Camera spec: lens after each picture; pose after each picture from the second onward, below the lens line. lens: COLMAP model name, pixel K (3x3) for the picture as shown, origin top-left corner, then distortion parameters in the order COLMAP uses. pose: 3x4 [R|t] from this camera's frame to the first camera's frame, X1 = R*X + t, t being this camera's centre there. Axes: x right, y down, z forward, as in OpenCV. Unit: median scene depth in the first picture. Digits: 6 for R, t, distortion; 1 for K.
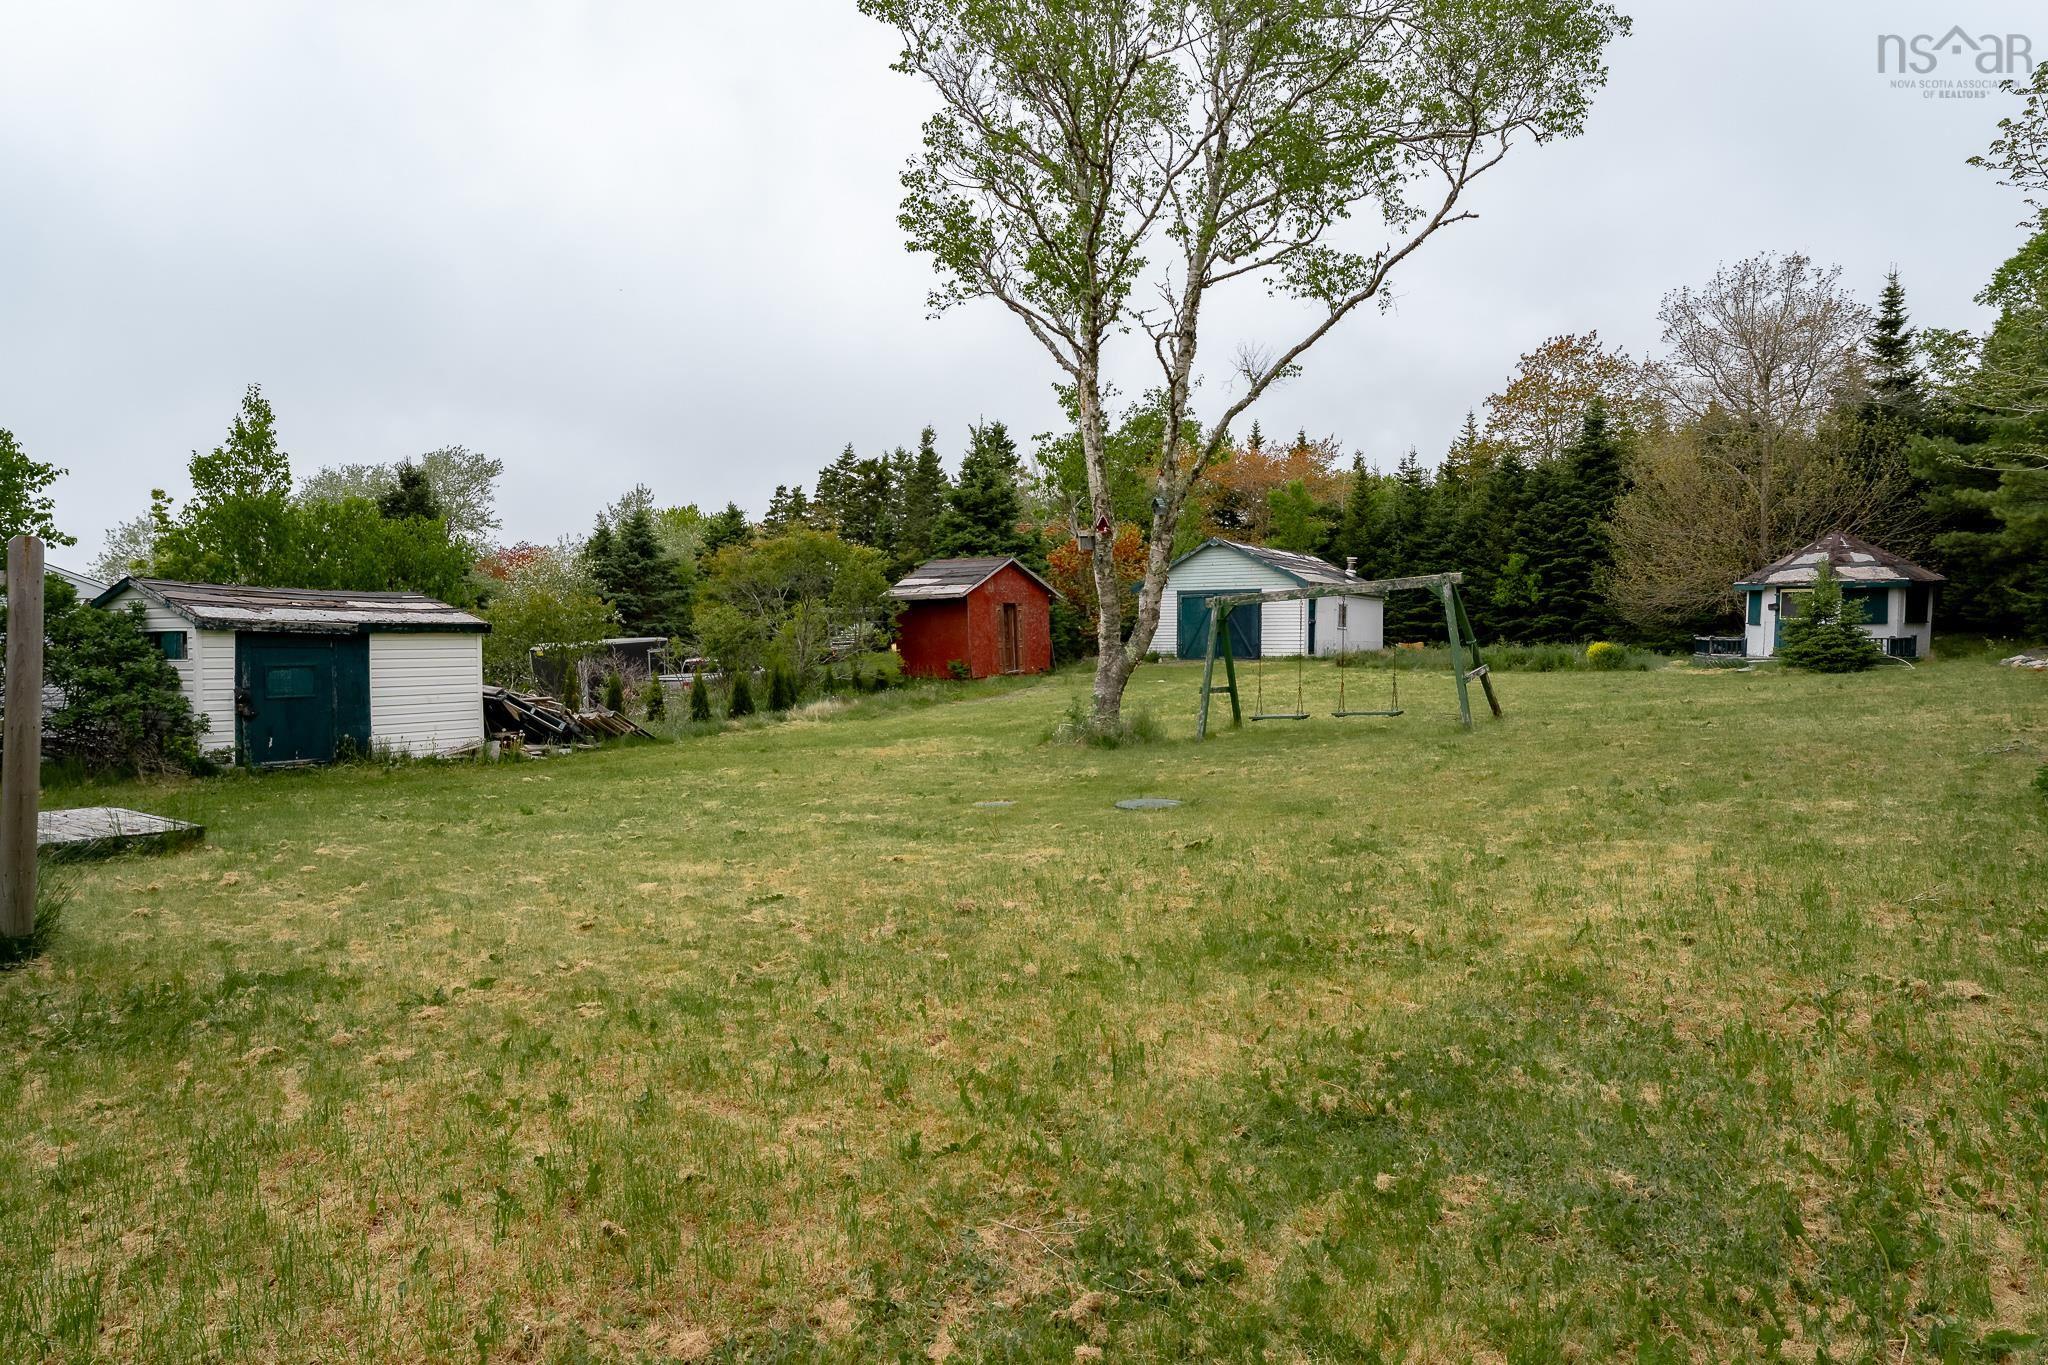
lens RADIAL K [[1183.7, 0, 1024.0], [0, 1183.7, 682.5], [0, 0, 1]] dist [0.002909, 0.000531]
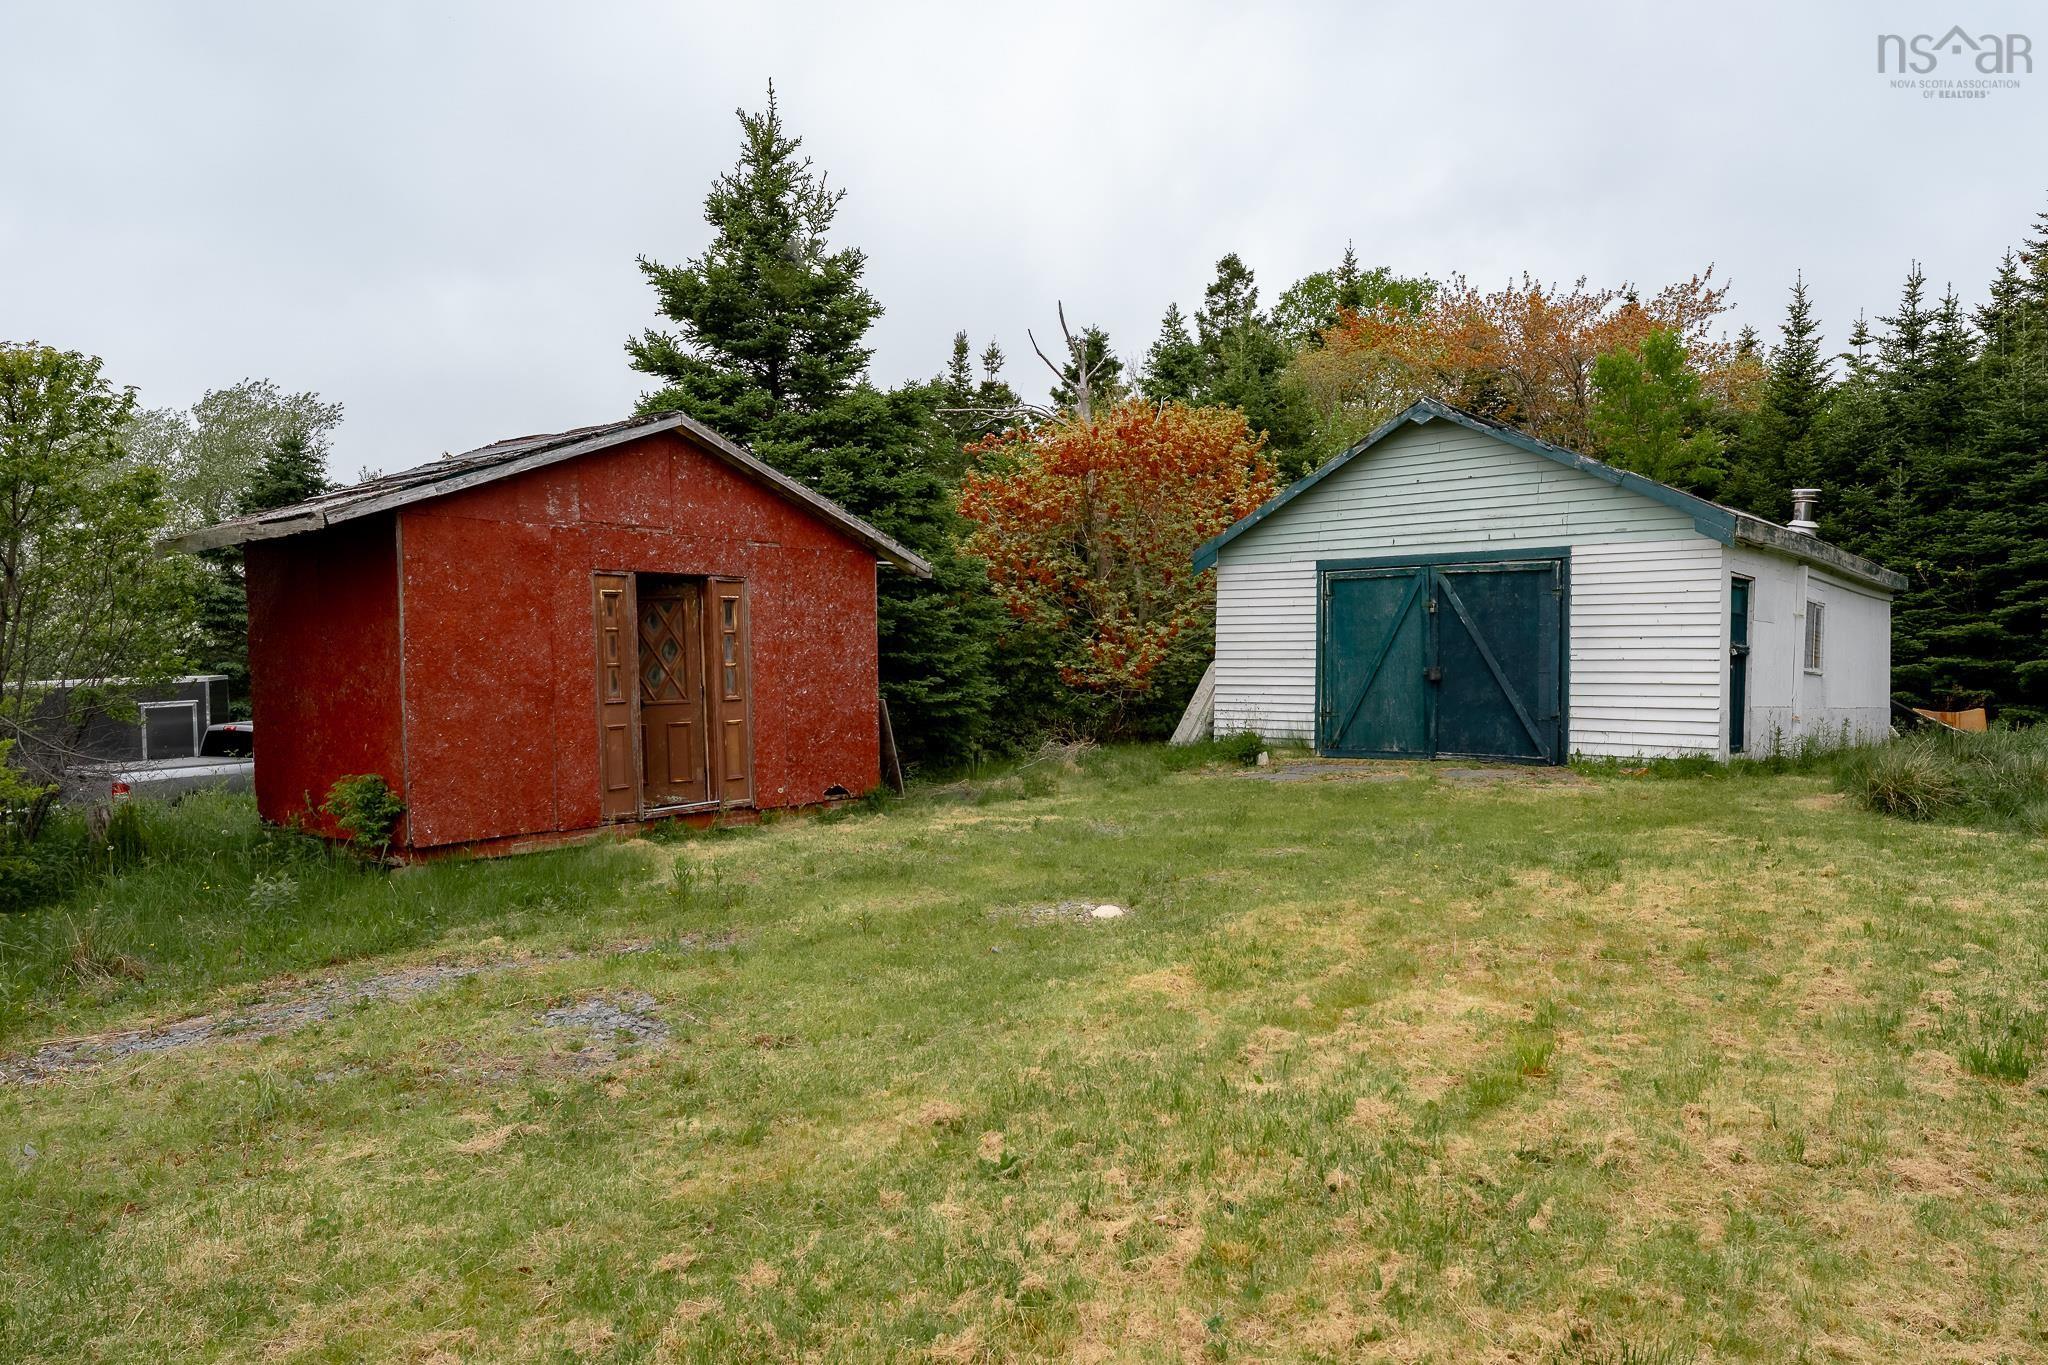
lens RADIAL K [[1339.0, 0, 1024.0], [0, 1339.0, 682.5], [0, 0, 1]] dist [-0.007102, 0.016304]
pose [[0.985990, 0.012805, -0.166312, 0.116275], [-0.018441, 0.999305, -0.032385, -0.028106], [0.165781, 0.034998, 0.985541, 0.626351]]
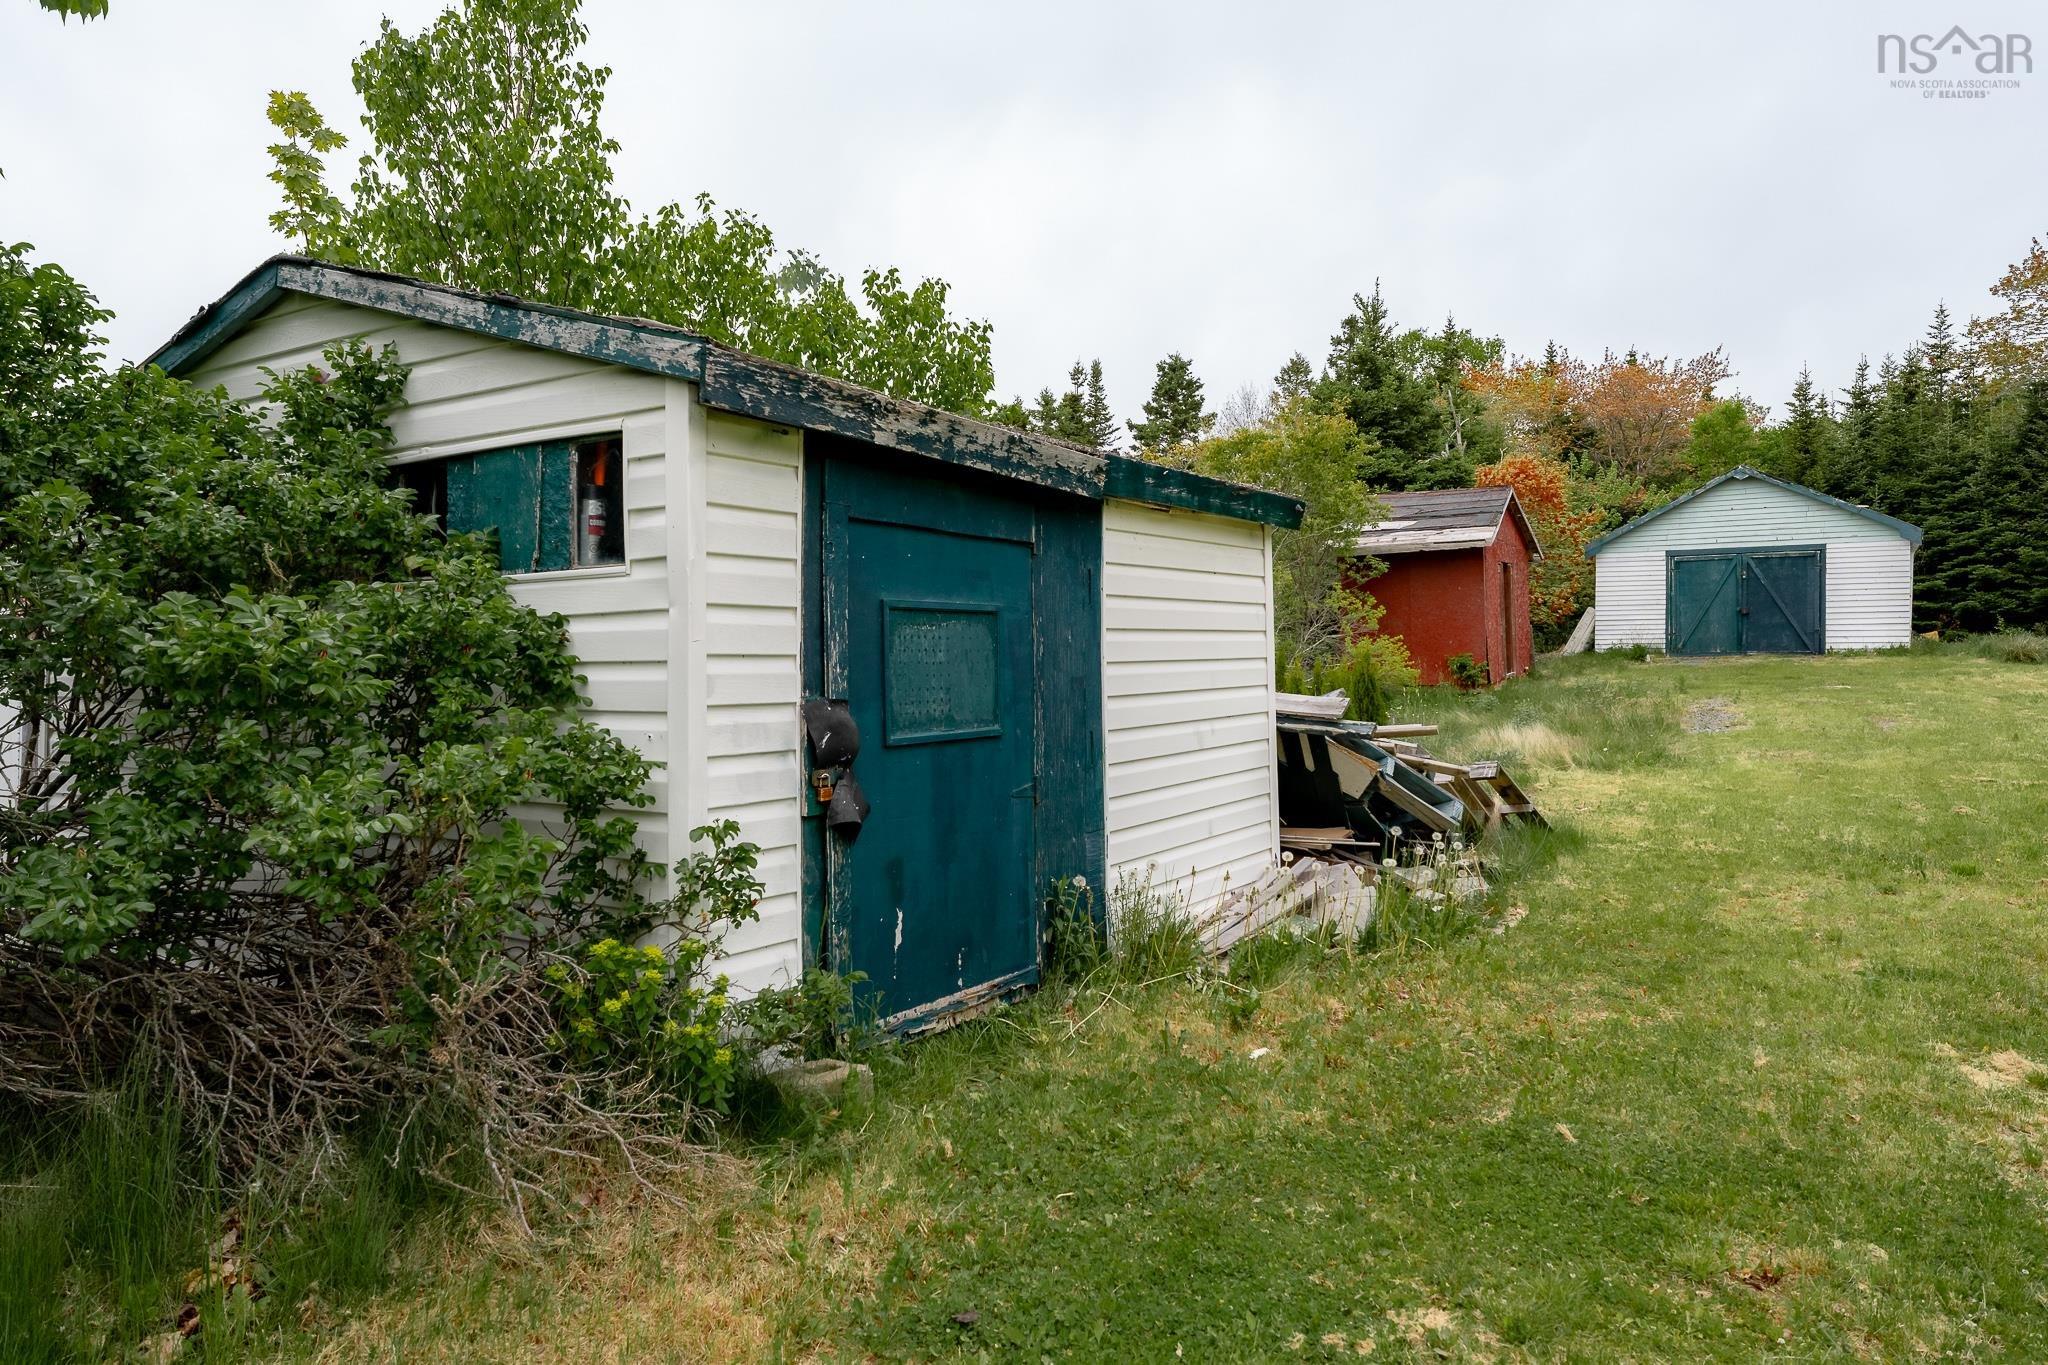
lens RADIAL K [[1339.0, 0, 1024.0], [0, 1339.0, 682.5], [0, 0, 1]] dist [-0.007102, 0.016304]
pose [[0.999958, -0.007400, -0.005473, -0.231996], [0.007329, 0.999888, -0.013014, 0.001896], [0.005569, 0.012973, 0.999900, 0.279017]]
